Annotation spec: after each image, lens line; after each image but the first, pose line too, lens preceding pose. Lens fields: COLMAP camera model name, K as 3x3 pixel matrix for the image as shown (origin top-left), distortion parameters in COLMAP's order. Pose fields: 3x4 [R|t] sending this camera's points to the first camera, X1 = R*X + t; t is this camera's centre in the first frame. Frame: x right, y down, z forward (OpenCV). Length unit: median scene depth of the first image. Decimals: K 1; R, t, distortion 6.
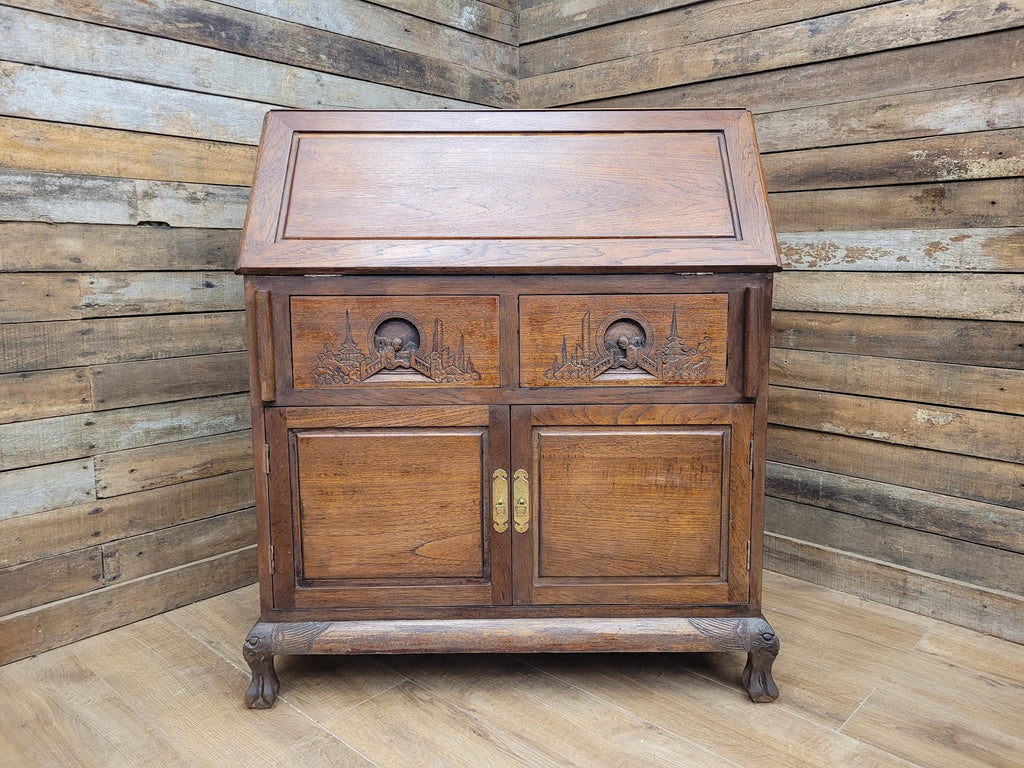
lens RADIAL K [[768.7, 0, 511.6], [0, 768.7, 370.0], [0, 0, 1]] dist [0.058306, -0.043308]
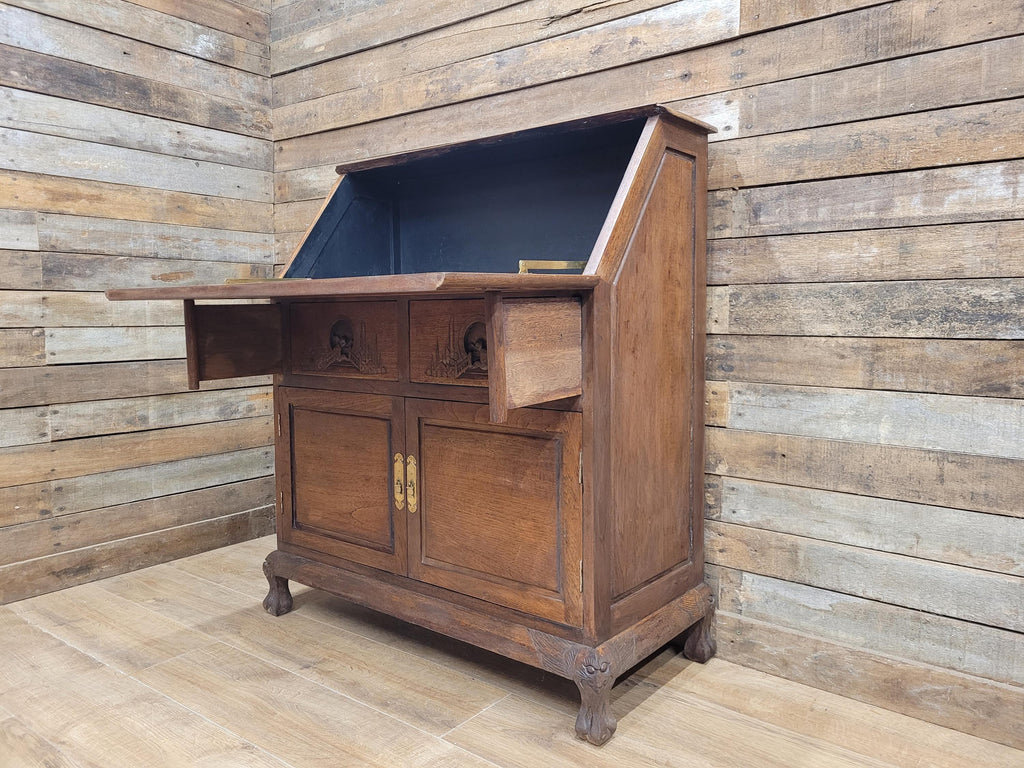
lens RADIAL K [[768.7, 0, 522.8], [0, 768.7, 371.8], [0, 0, 1]] dist [0.058306, -0.043308]
pose [[0.995477, -0.009946, 0.094481, 0.339160], [0.016405, 0.997562, -0.067835, 0.055339], [-0.093576, 0.069078, 0.993213, -0.011840]]
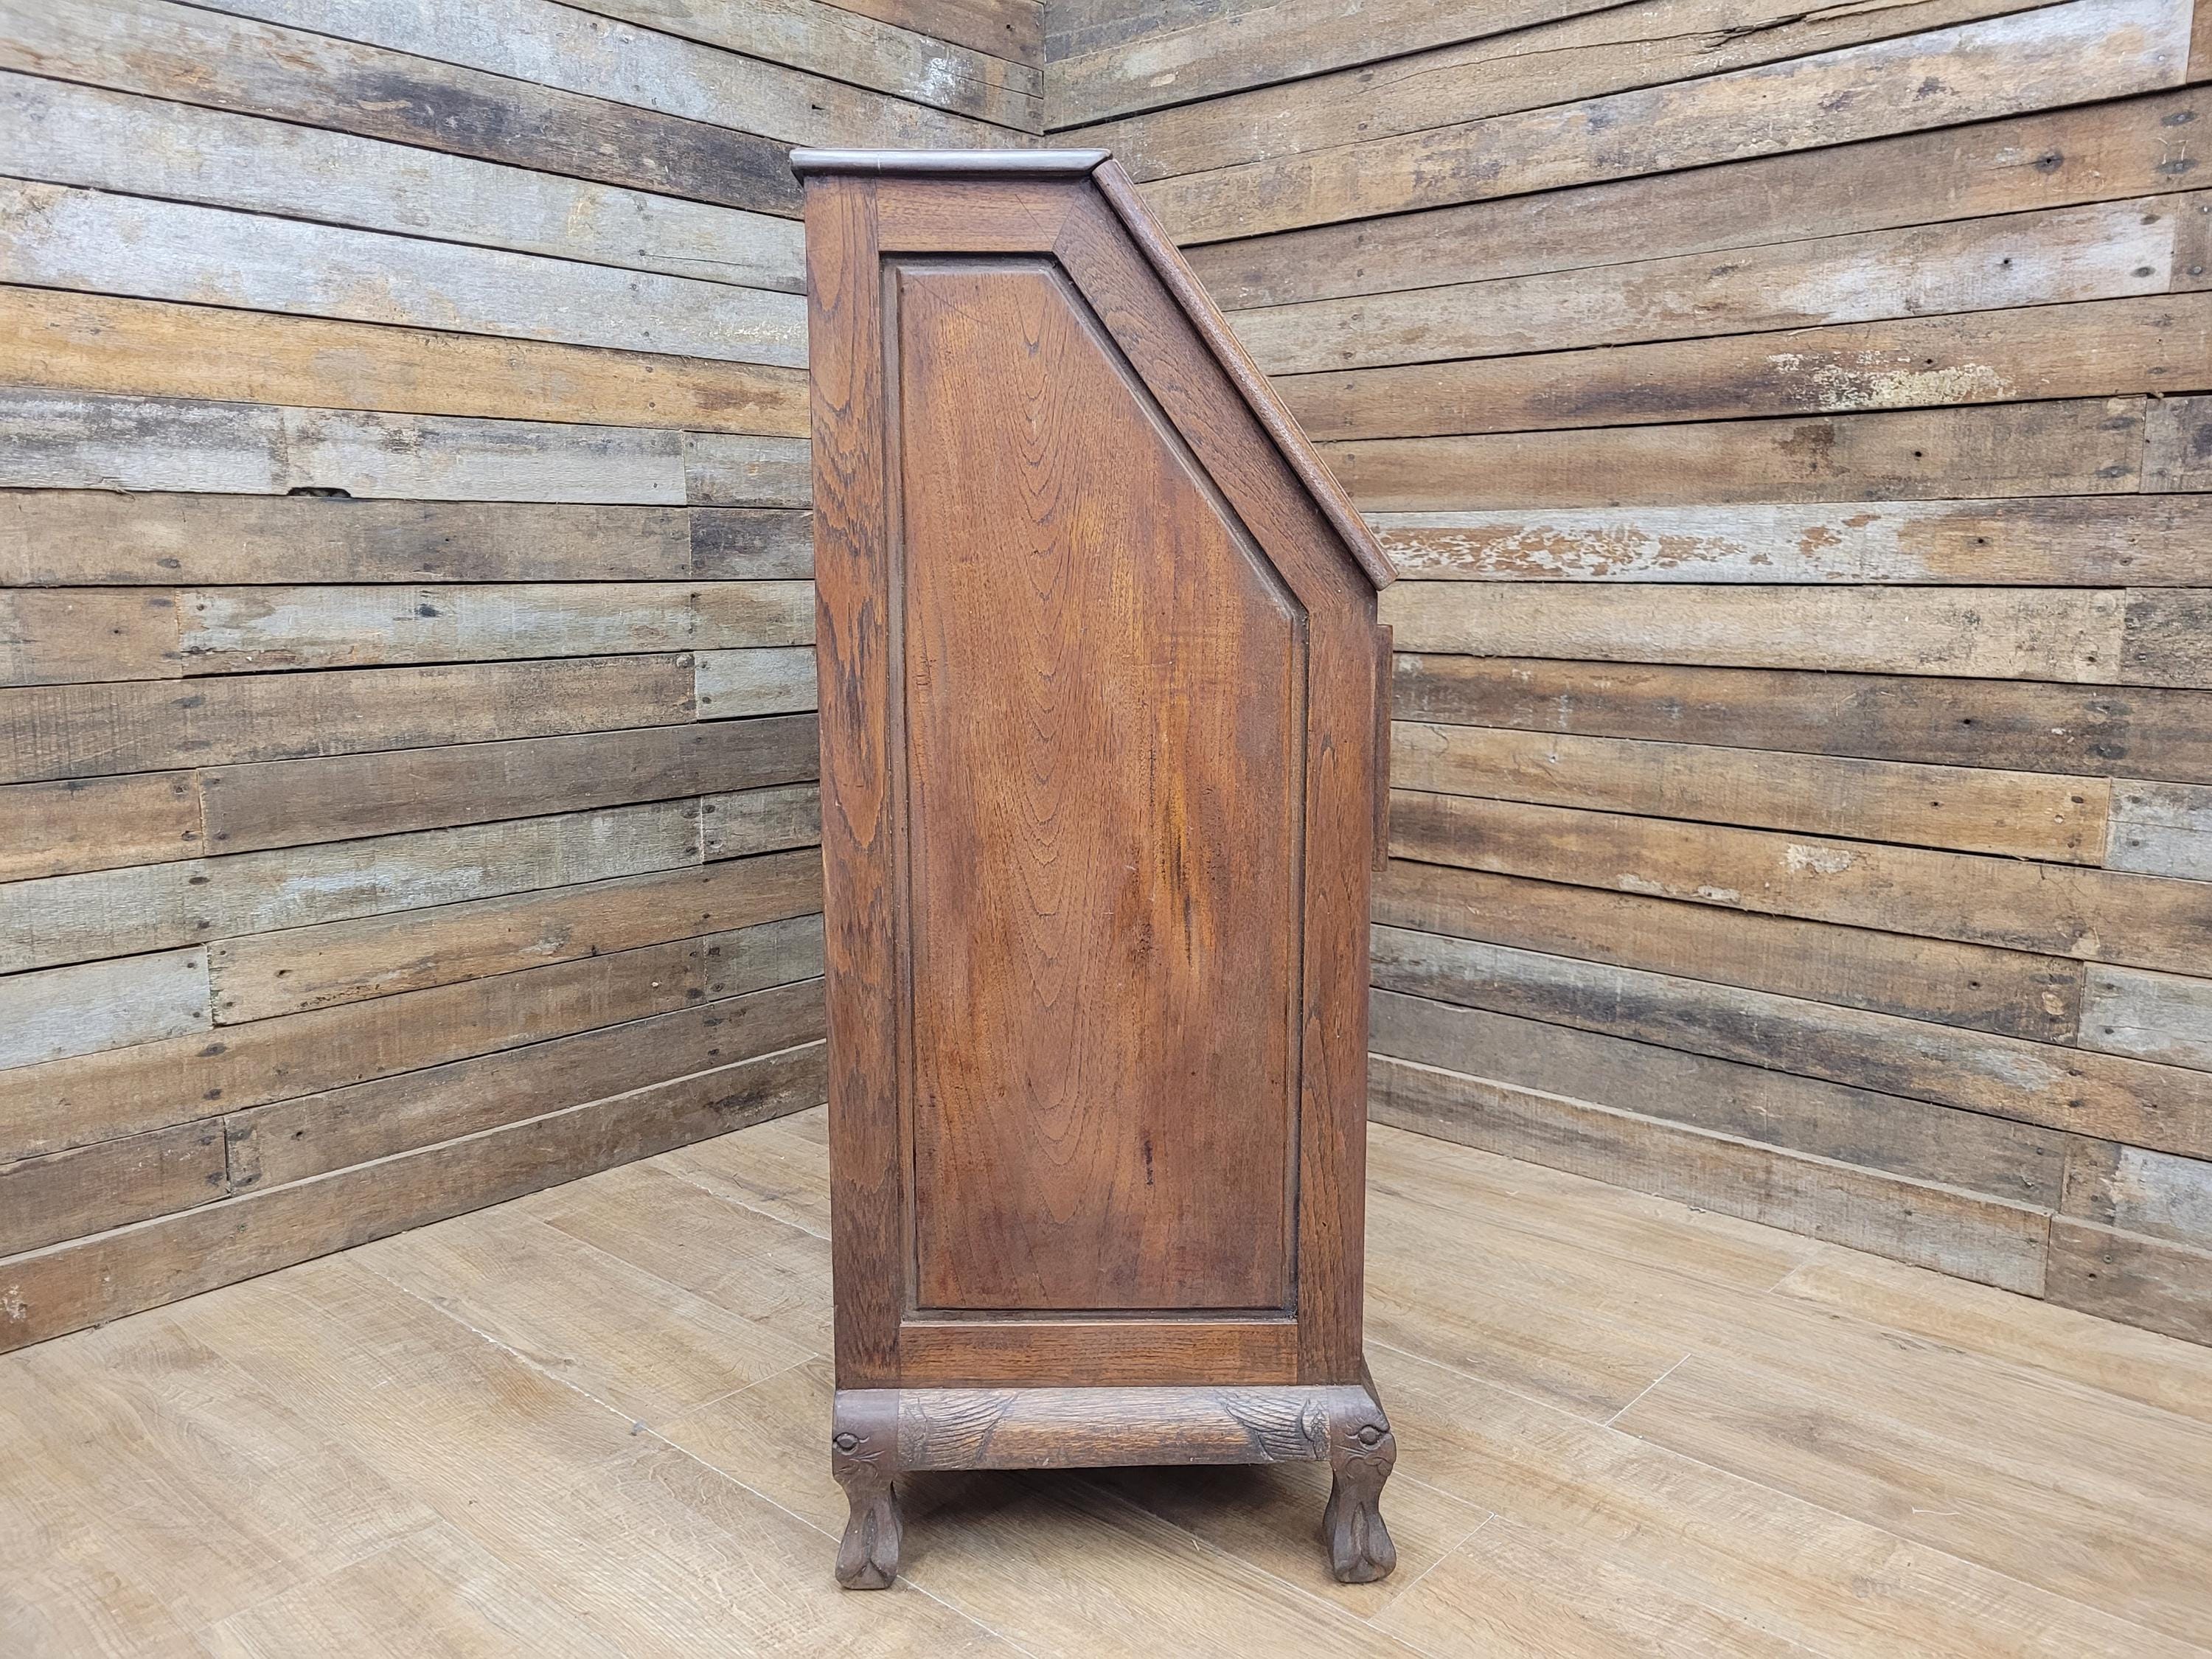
lens RADIAL K [[1660.5, 0, 1114.6], [0, 1660.5, 813.2], [0, 0, 1]] dist [0.058306, -0.043308]
pose [[0.999643, -0.005361, 0.026183, 0.035335], [0.005117, 0.999943, 0.009381, 0.016475], [-0.026231, -0.009244, 0.999613, -0.127083]]
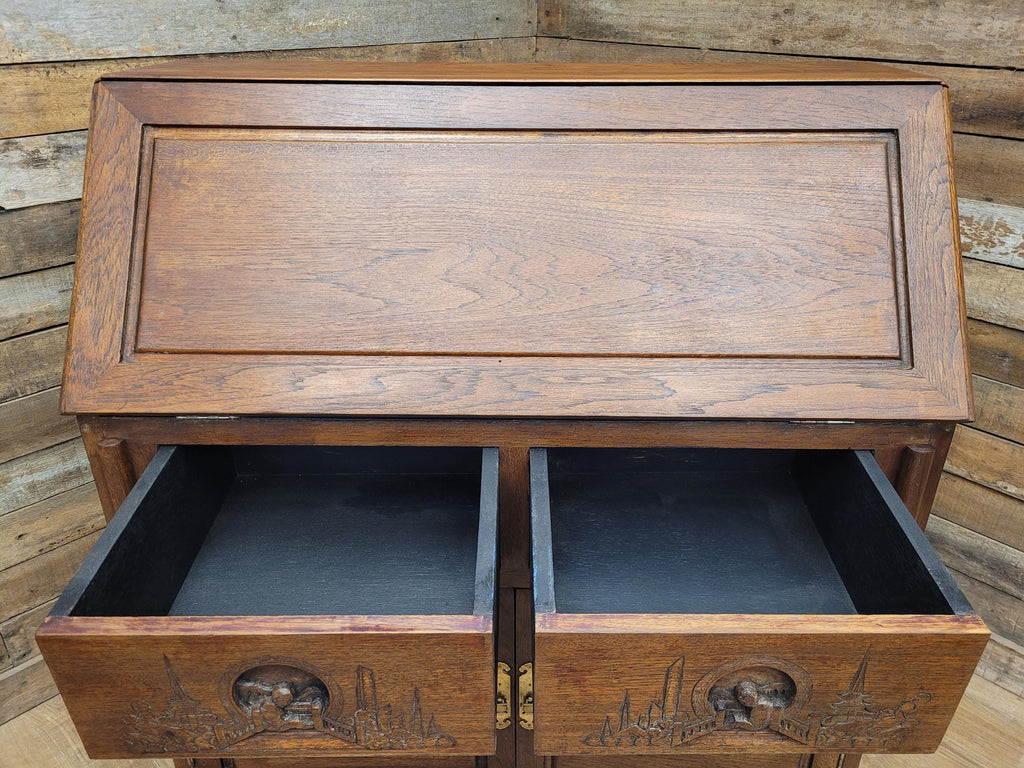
lens RADIAL K [[768.7, 0, 517.1], [0, 768.7, 374.9], [0, 0, 1]] dist [0.058306, -0.043308]
pose [[0.999820, 0.014300, -0.012446, 0.004411], [-0.009603, 0.948084, 0.317874, -0.270369], [0.016346, -0.317697, 0.948051, 0.338065]]
